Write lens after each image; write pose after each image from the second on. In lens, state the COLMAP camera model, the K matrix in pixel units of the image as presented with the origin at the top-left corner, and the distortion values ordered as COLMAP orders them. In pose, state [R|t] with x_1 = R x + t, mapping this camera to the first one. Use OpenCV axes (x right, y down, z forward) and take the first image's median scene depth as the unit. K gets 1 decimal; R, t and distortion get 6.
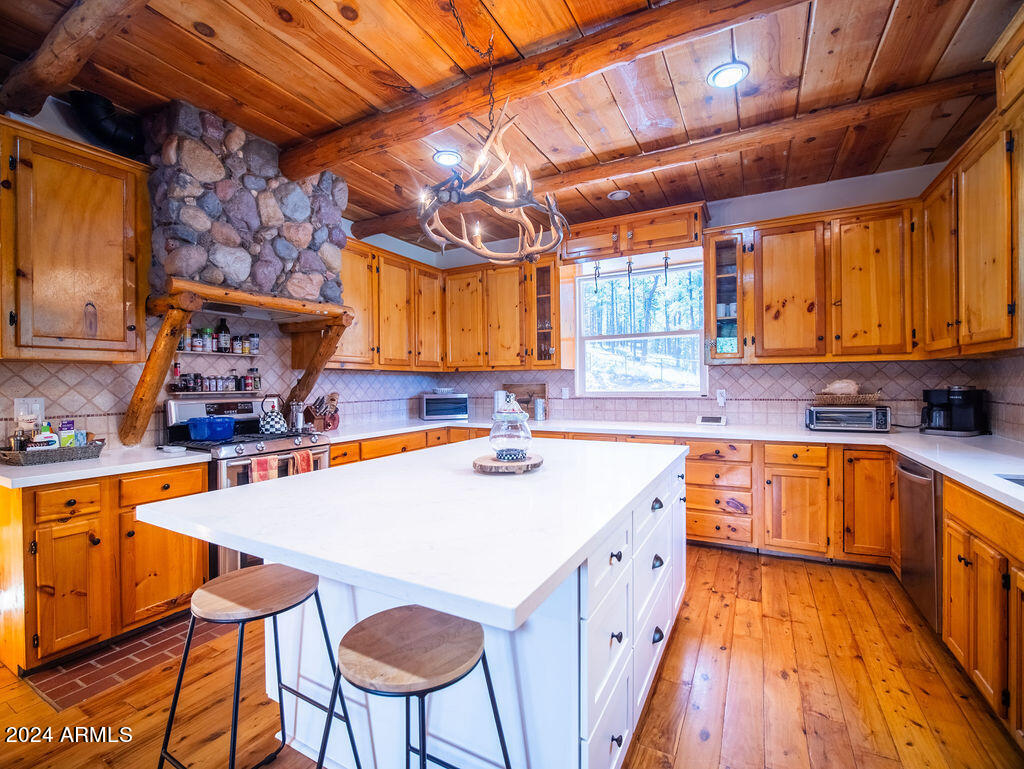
lens RADIAL K [[457.8, 0, 499.5], [0, 457.8, 384.1], [0, 0, 1]] dist [-0.017983, -0.000439]
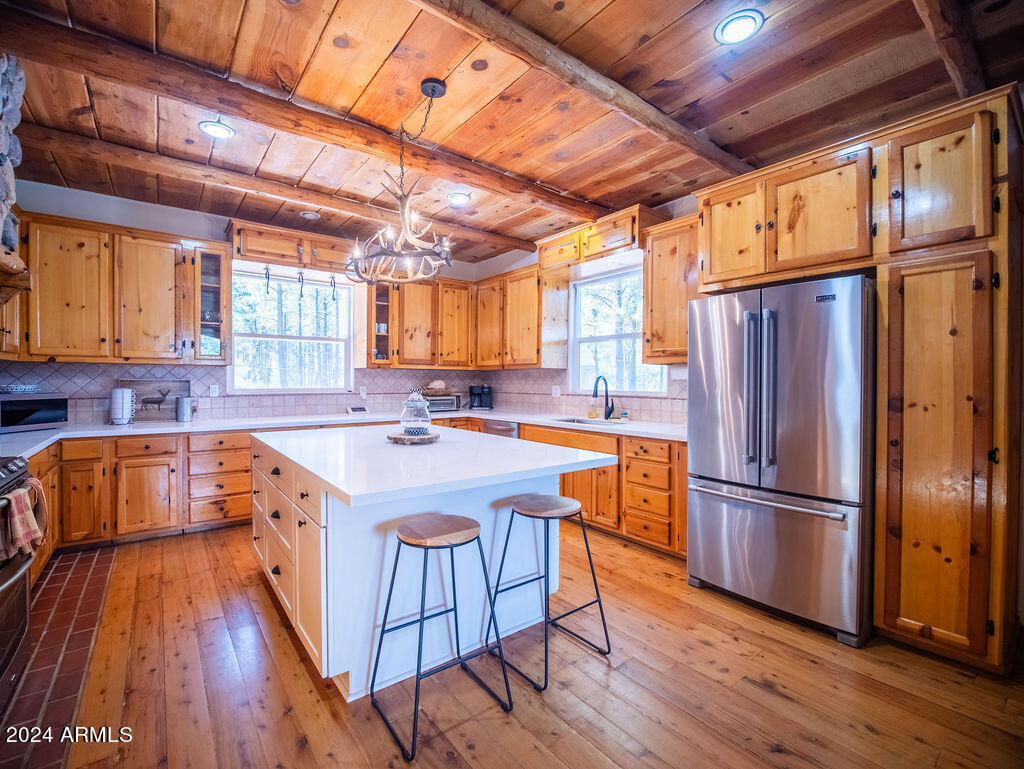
lens RADIAL K [[466.0, 0, 509.5], [0, 466.0, 385.1], [0, 0, 1]] dist [-0.015347, -0.000950]
pose [[0.390299, 0.002067, 0.920686, -0.638369], [-0.006911, 0.999976, 0.000685, 0.004790], [-0.920662, -0.006630, 0.390304, 0.094617]]
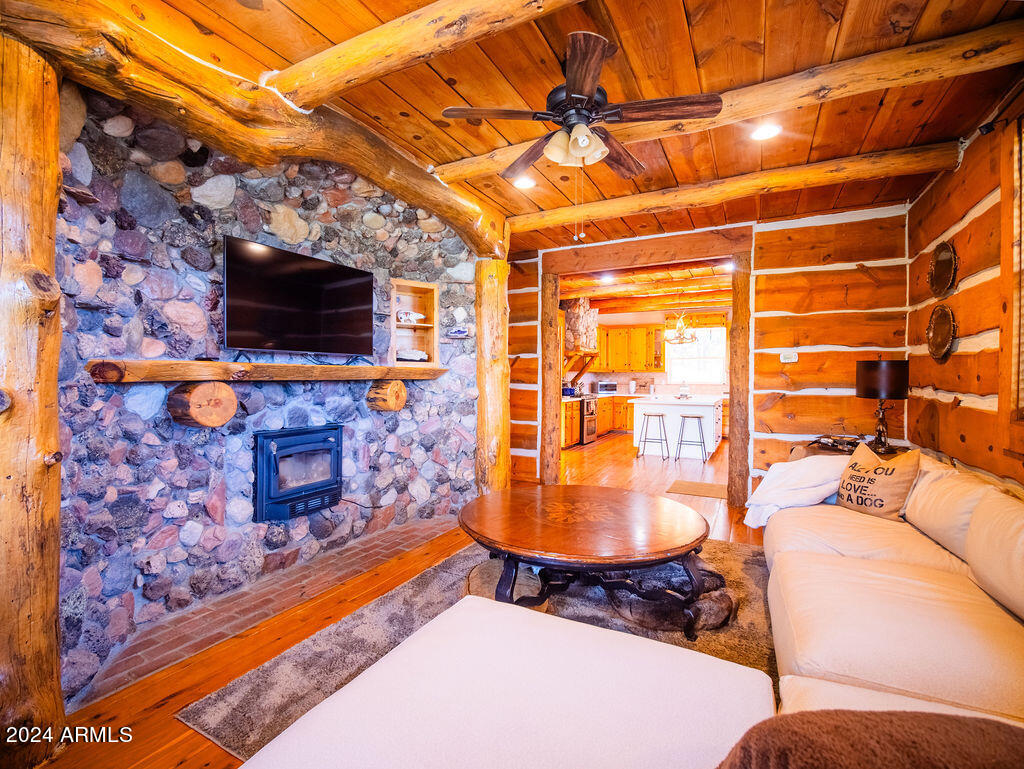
lens RADIAL K [[470.0, 0, 508.2], [0, 470.0, 385.1], [0, 0, 1]] dist [-0.017842, -0.000234]
pose [[0.999718, 0.009466, 0.021768, -0.889705], [-0.009806, 0.999831, 0.015545, 0.006959], [-0.021617, -0.015754, 0.999642, -1.738532]]
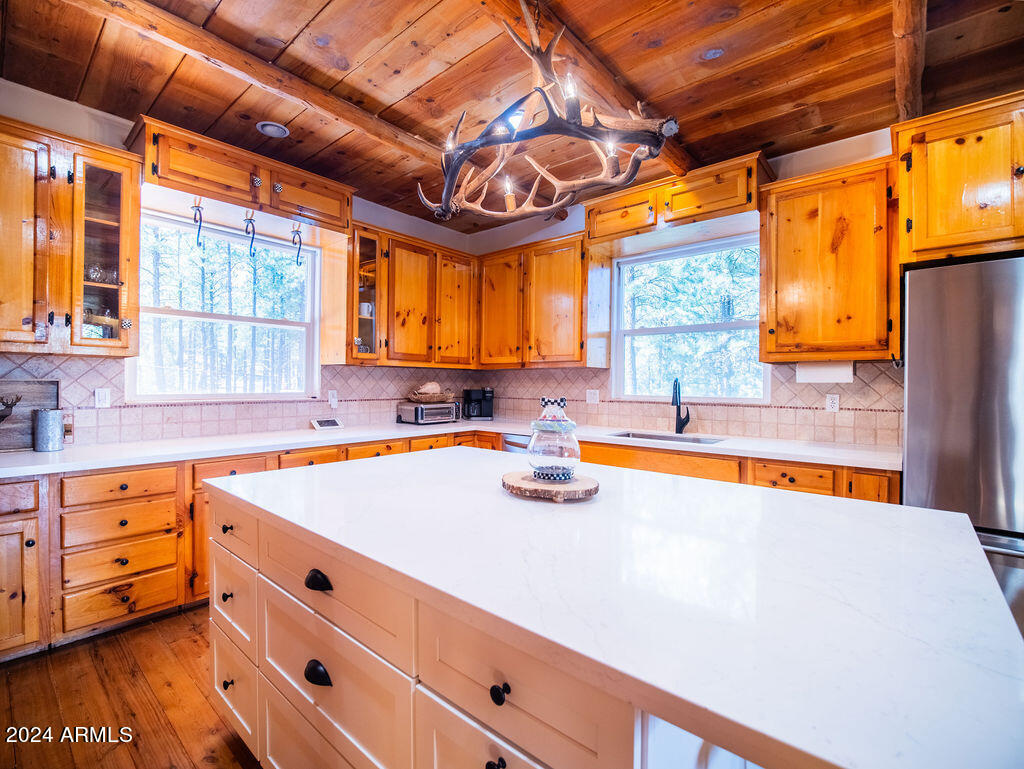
lens RADIAL K [[470.0, 0, 508.2], [0, 470.0, 385.1], [0, 0, 1]] dist [-0.017842, -0.000234]
pose [[0.196780, 0.006901, 0.980423, -0.425871], [-0.008836, 0.999947, -0.005265, 0.003176], [-0.980408, -0.007626, 0.196830, 0.495845]]
